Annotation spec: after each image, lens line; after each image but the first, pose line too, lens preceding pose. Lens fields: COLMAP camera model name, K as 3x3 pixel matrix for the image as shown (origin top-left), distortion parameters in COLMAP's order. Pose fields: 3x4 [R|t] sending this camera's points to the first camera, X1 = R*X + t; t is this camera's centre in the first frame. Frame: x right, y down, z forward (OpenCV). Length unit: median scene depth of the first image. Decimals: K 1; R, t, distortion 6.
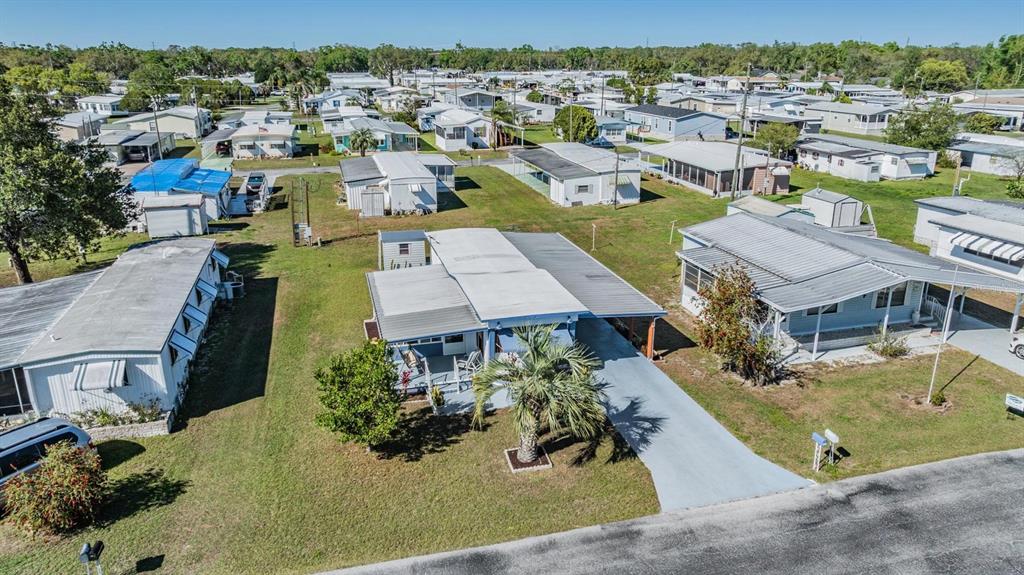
lens RADIAL K [[714.9, 0, 513.1], [0, 714.9, 286.9], [0, 0, 1]] dist [-0.026299, 0.021549]
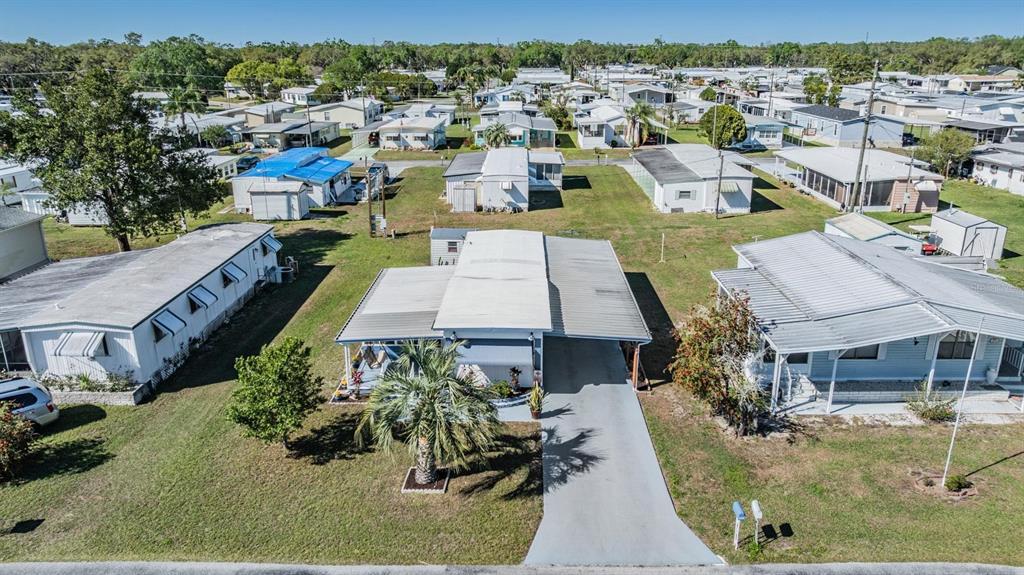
lens RADIAL K [[714.9, 0, 513.9], [0, 714.9, 287.7], [0, 0, 1]] dist [-0.026299, 0.021549]
pose [[0.962656, 0.083607, -0.257495, 0.207021], [-0.081856, 0.996490, 0.017532, -0.022504], [0.258057, 0.004200, 0.966120, 0.068857]]
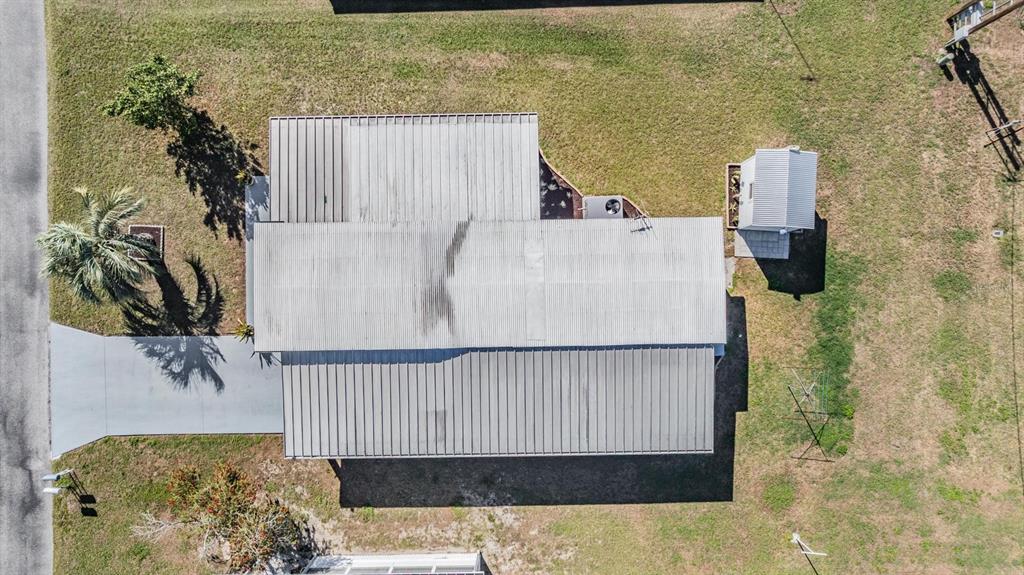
lens RADIAL K [[714.9, 0, 512.0], [0, 714.9, 286.4], [0, 0, 1]] dist [-0.026299, 0.021549]
pose [[-0.241019, 0.970380, -0.016526, -0.021172], [-0.295795, -0.057230, 0.953536, -0.620799], [0.924346, 0.234708, 0.300827, 0.717395]]
